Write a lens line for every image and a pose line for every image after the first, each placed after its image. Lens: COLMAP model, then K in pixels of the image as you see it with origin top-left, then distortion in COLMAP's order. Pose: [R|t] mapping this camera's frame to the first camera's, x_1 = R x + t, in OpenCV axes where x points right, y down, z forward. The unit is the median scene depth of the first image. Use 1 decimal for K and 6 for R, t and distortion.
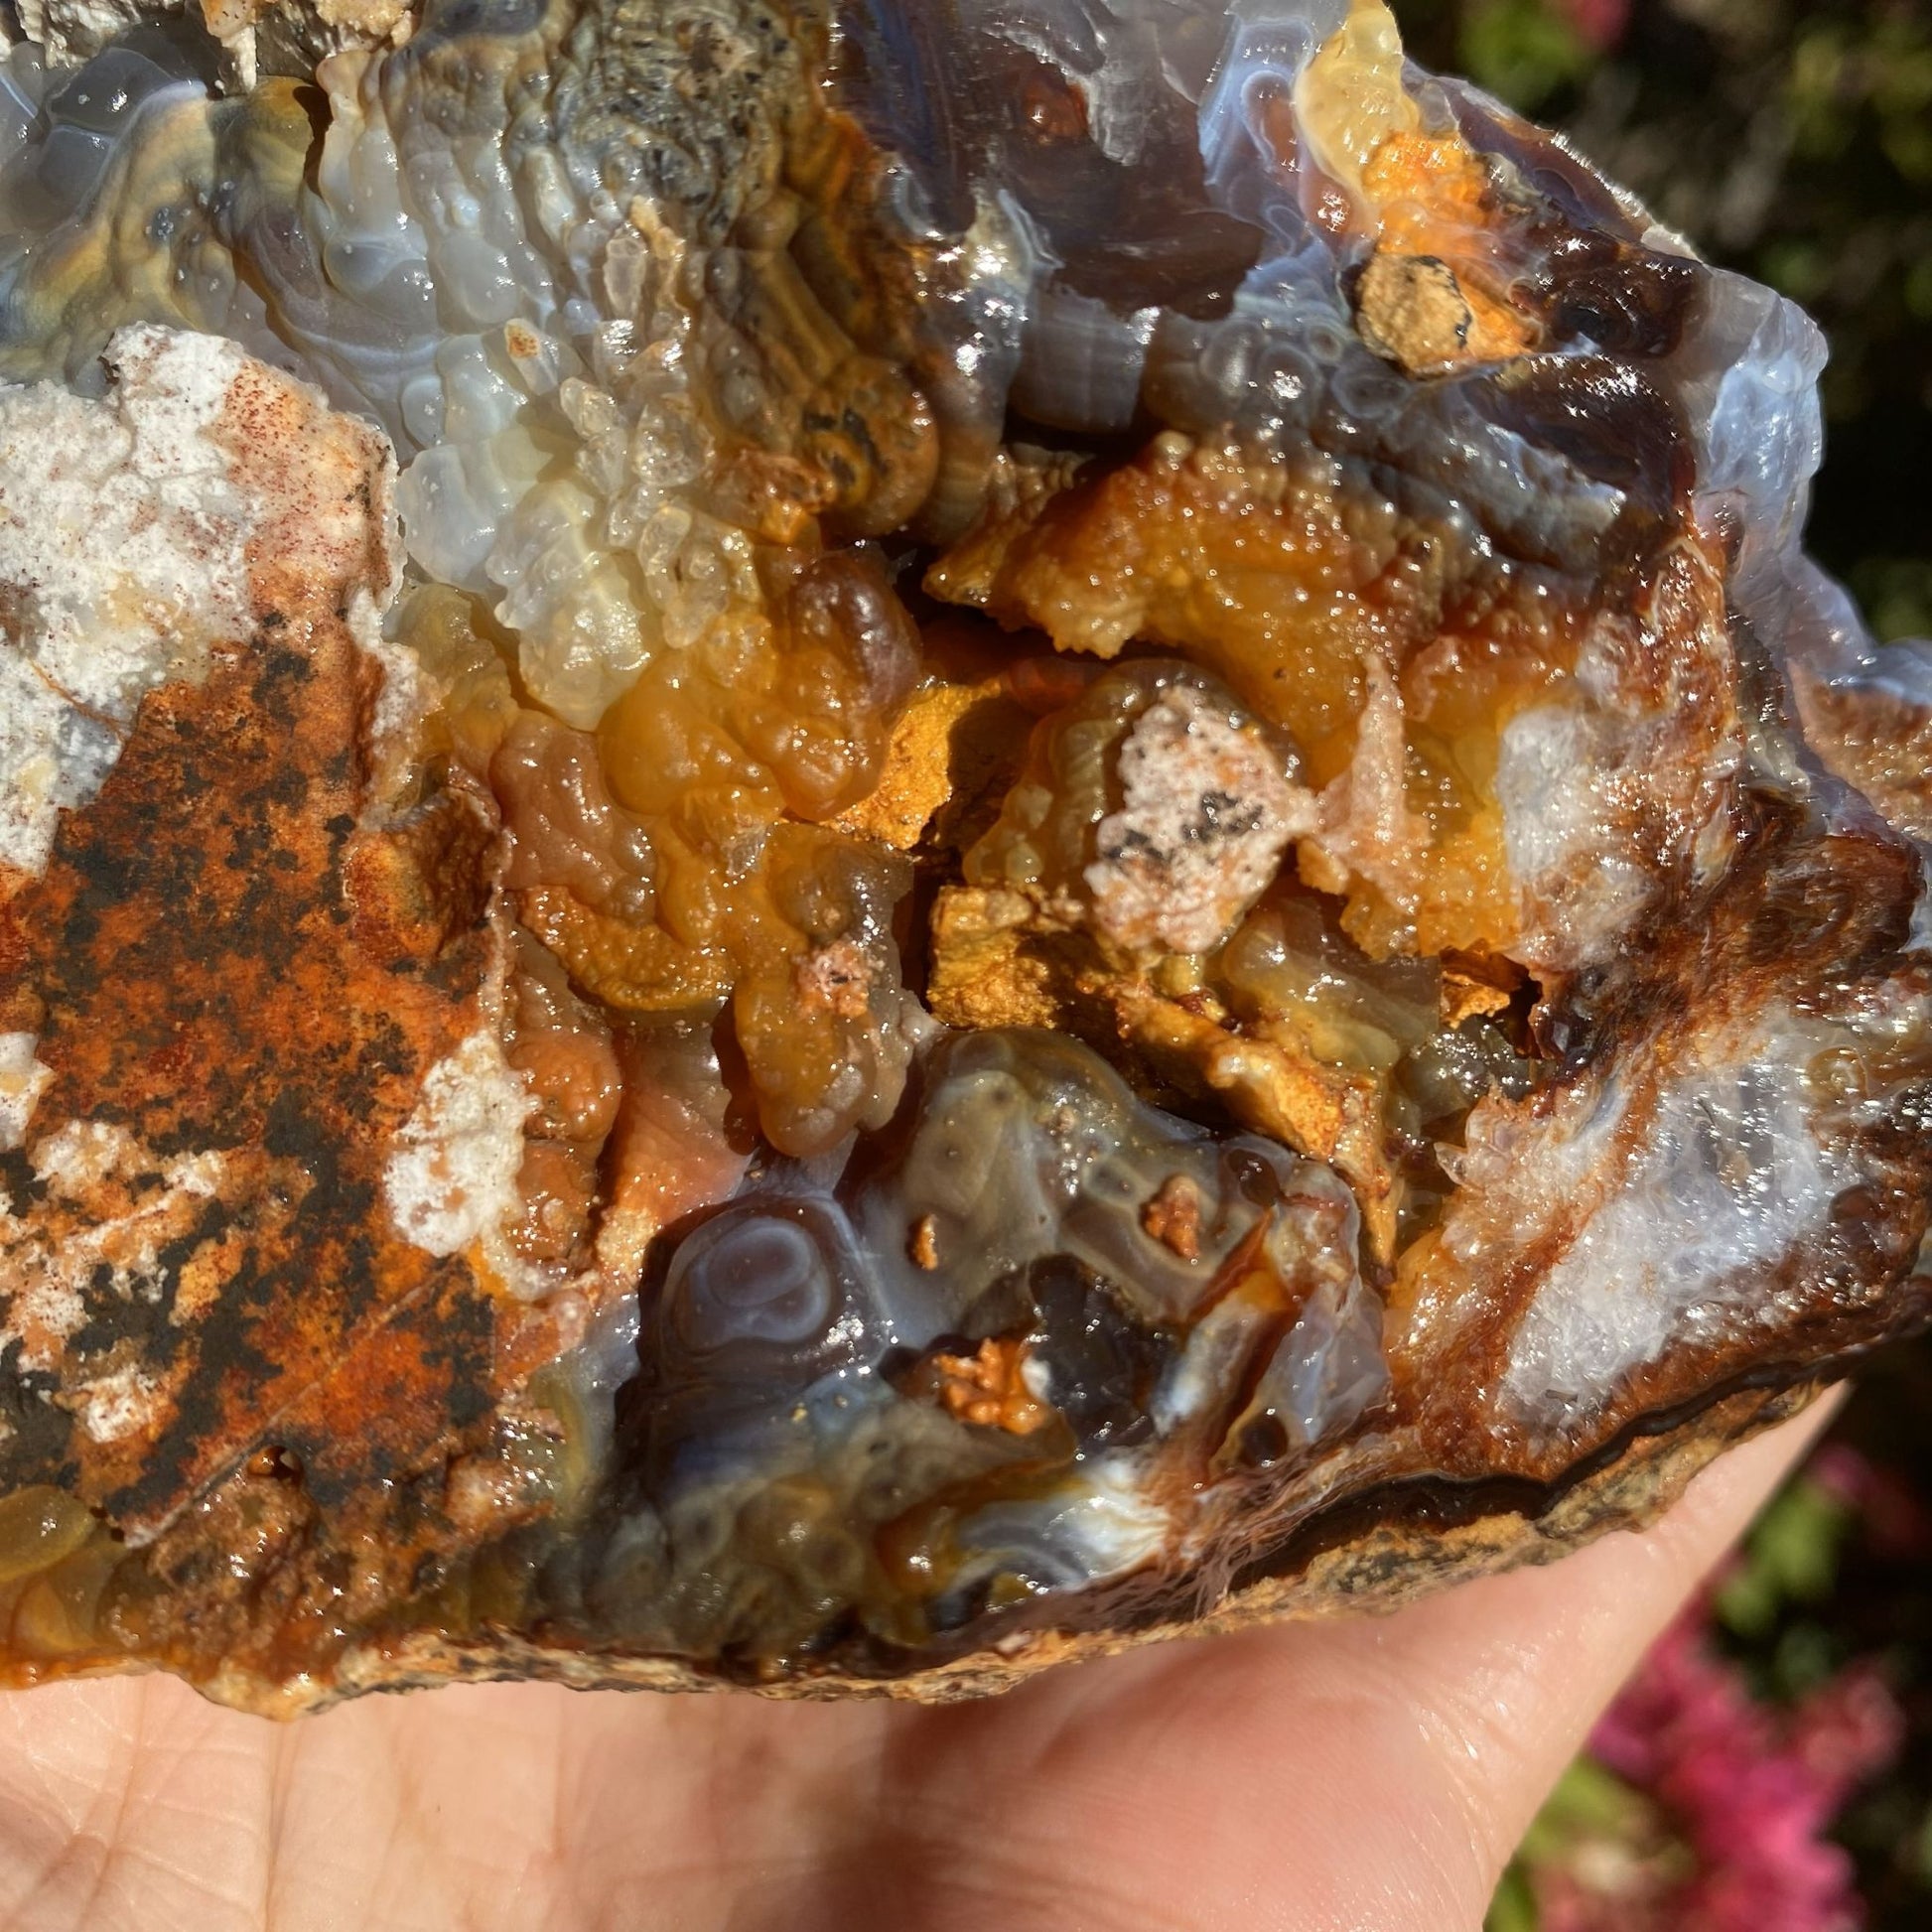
lens RADIAL K [[2205.1, 0, 1021.7], [0, 2205.1, 920.9], [0, 0, 1]] dist [-0.077800, 0.000000]
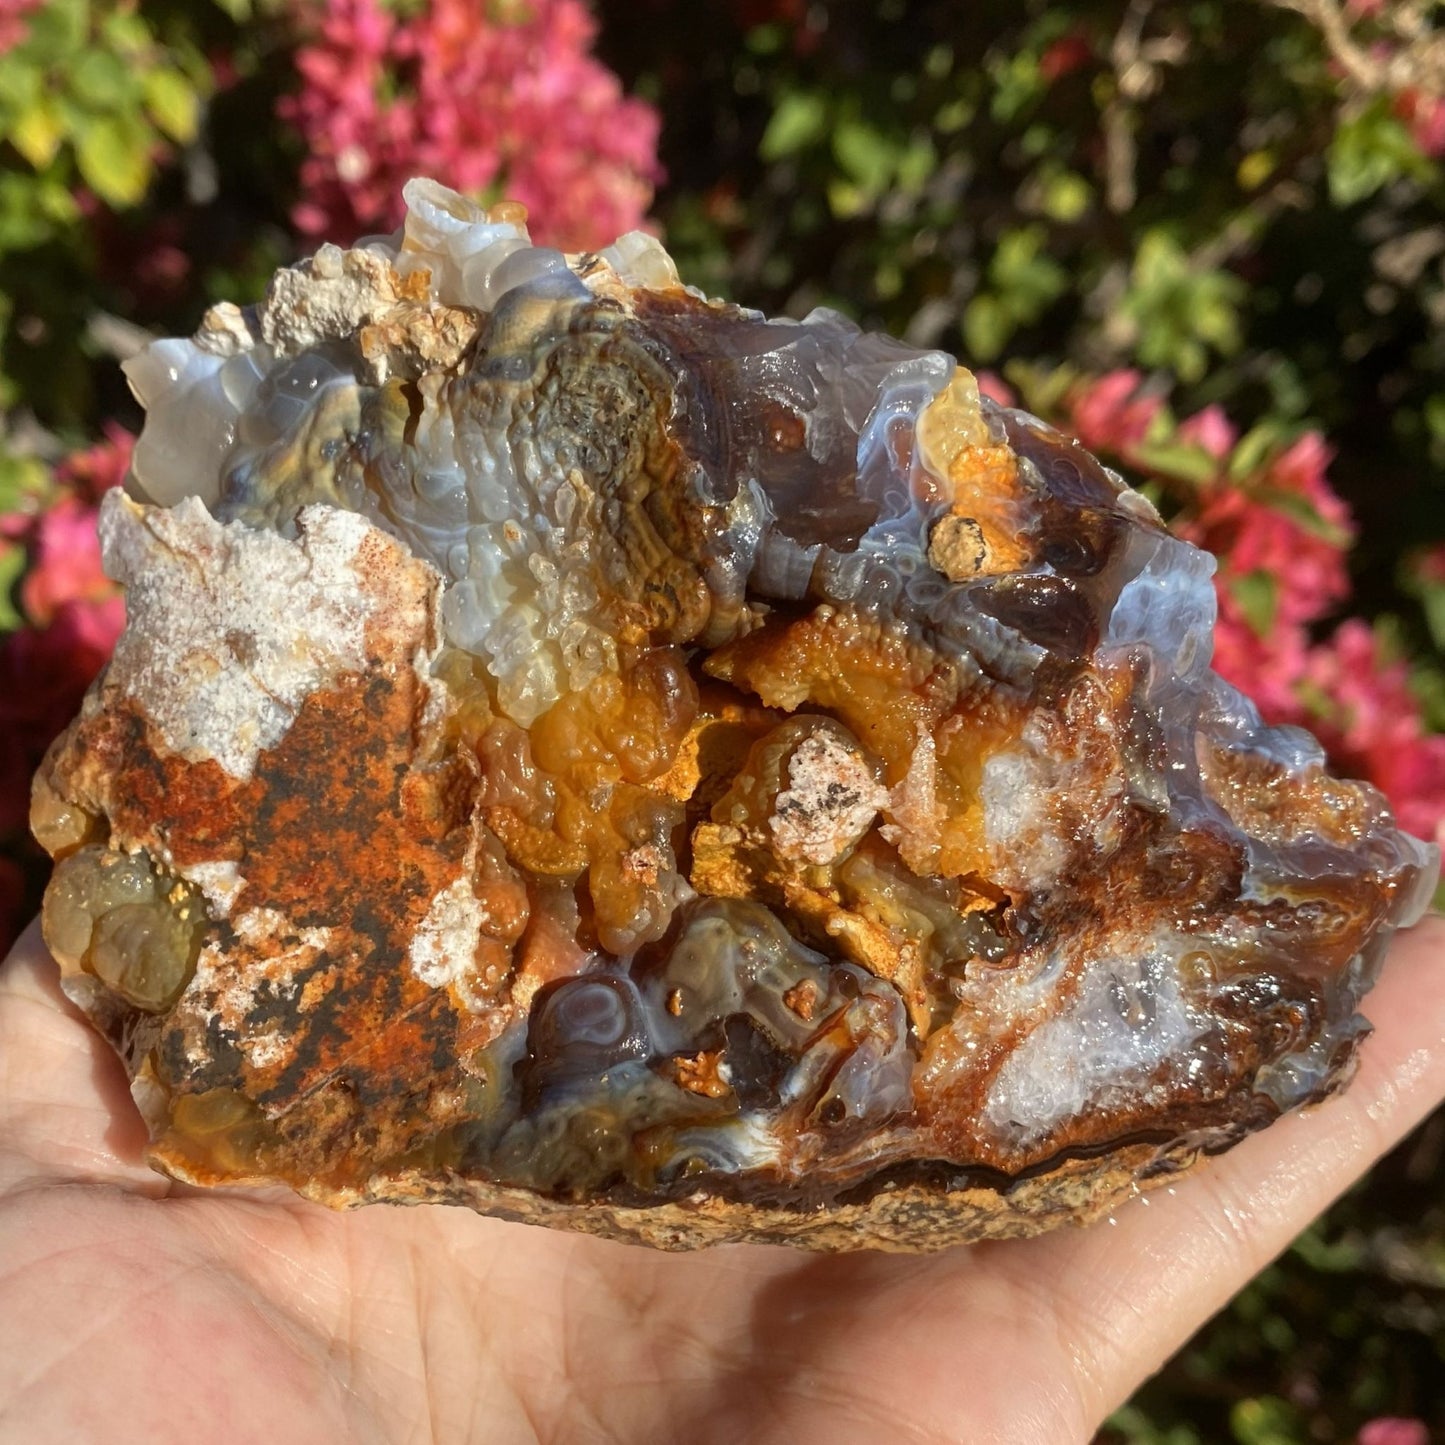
lens RADIAL K [[2165.5, 0, 691.1], [0, 2165.5, 787.5], [0, 0, 1]] dist [-0.045802, 0.000000]
pose [[0.989784, 0.073091, -0.122411, 0.191465], [-0.078746, 0.996009, -0.042012, 0.035628], [0.118852, 0.051223, 0.991590, -0.924166]]
